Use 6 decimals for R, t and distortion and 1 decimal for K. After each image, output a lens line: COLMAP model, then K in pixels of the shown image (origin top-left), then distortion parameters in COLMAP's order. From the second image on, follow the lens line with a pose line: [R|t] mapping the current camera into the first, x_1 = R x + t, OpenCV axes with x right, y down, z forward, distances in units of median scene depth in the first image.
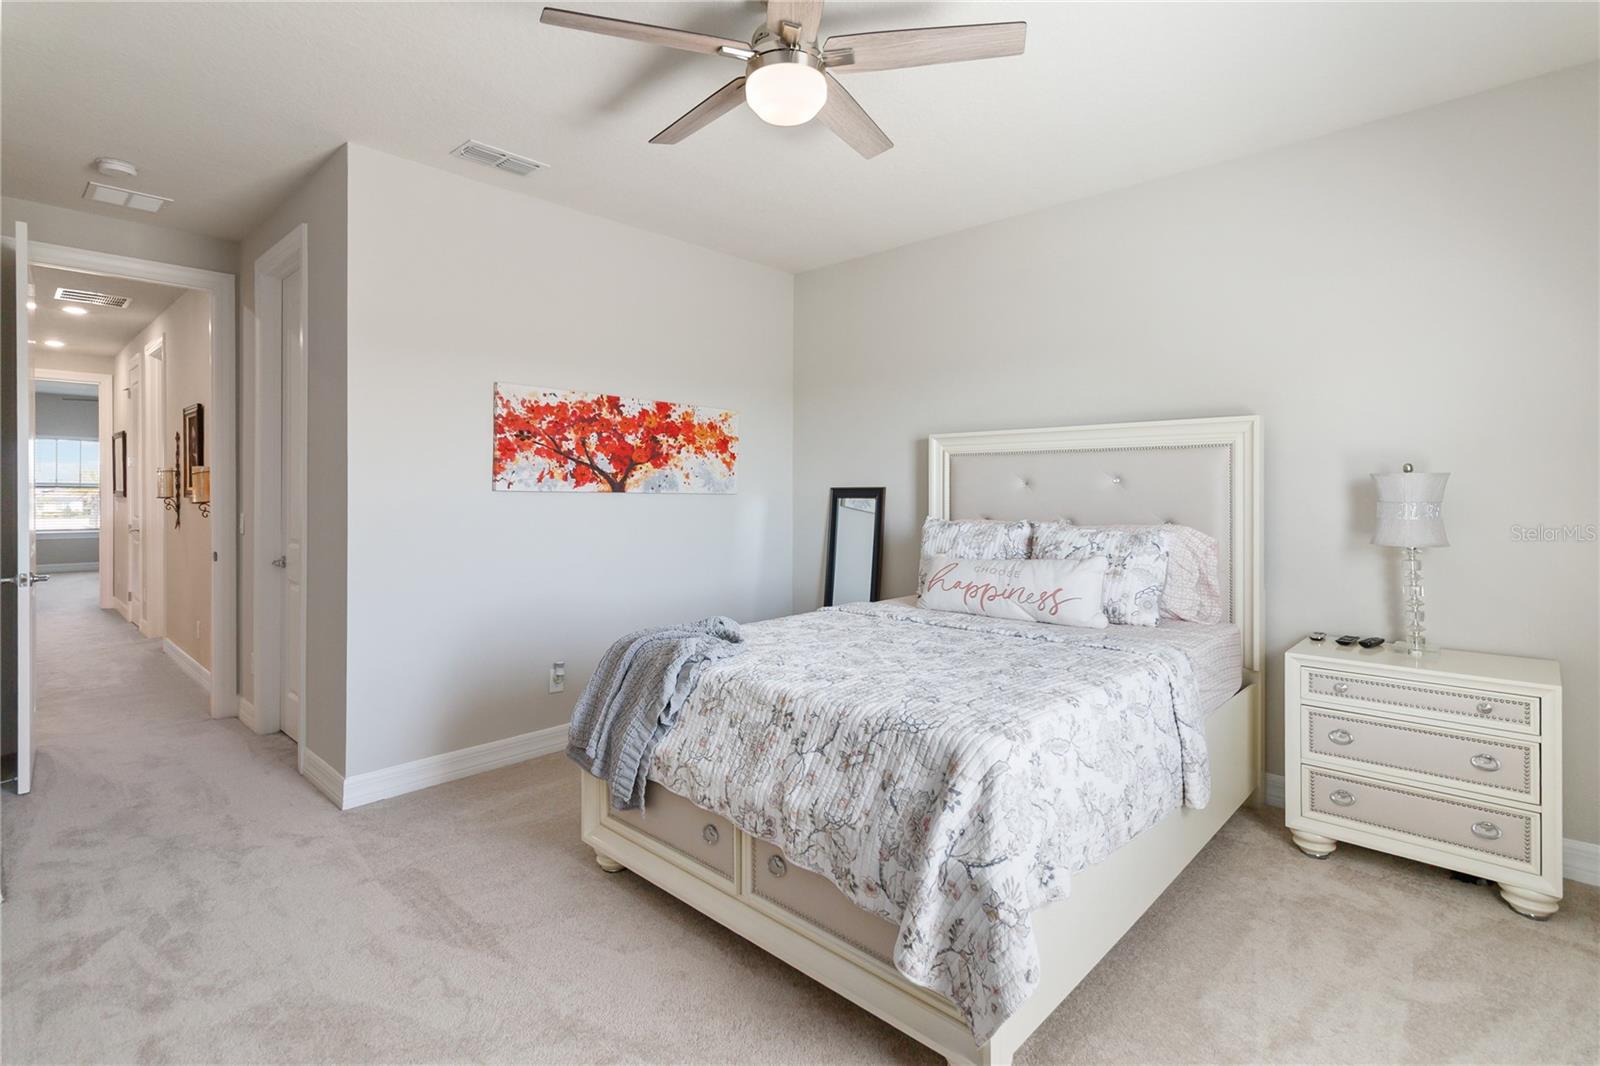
lens RADIAL K [[769.6, 0, 805.7], [0, 769.6, 494.9], [0, 0, 1]] dist [0.001288, 0.004799]
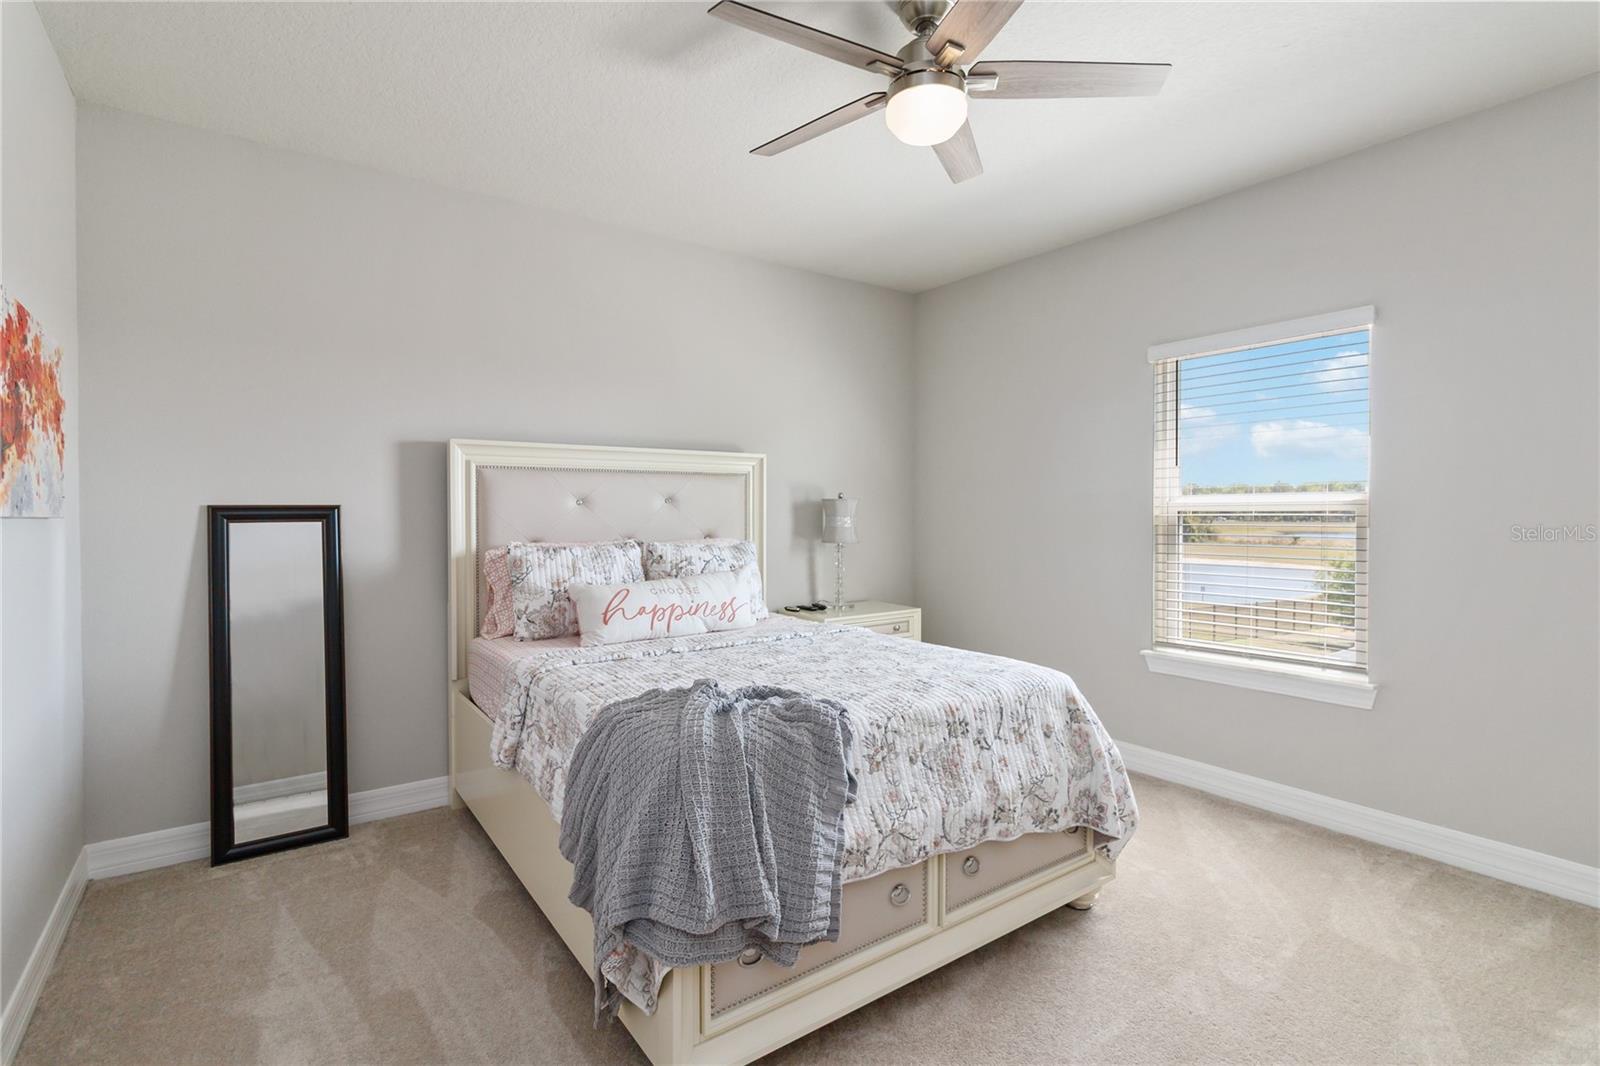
lens RADIAL K [[769.6, 0, 801.6], [0, 769.6, 522.9], [0, 0, 1]] dist [0.001288, 0.004799]
pose [[0.180012, -0.018956, 0.983482, -0.983642], [0.006482, 0.999815, 0.018084, -0.007897], [-0.983643, 0.003120, 0.180101, 0.919077]]
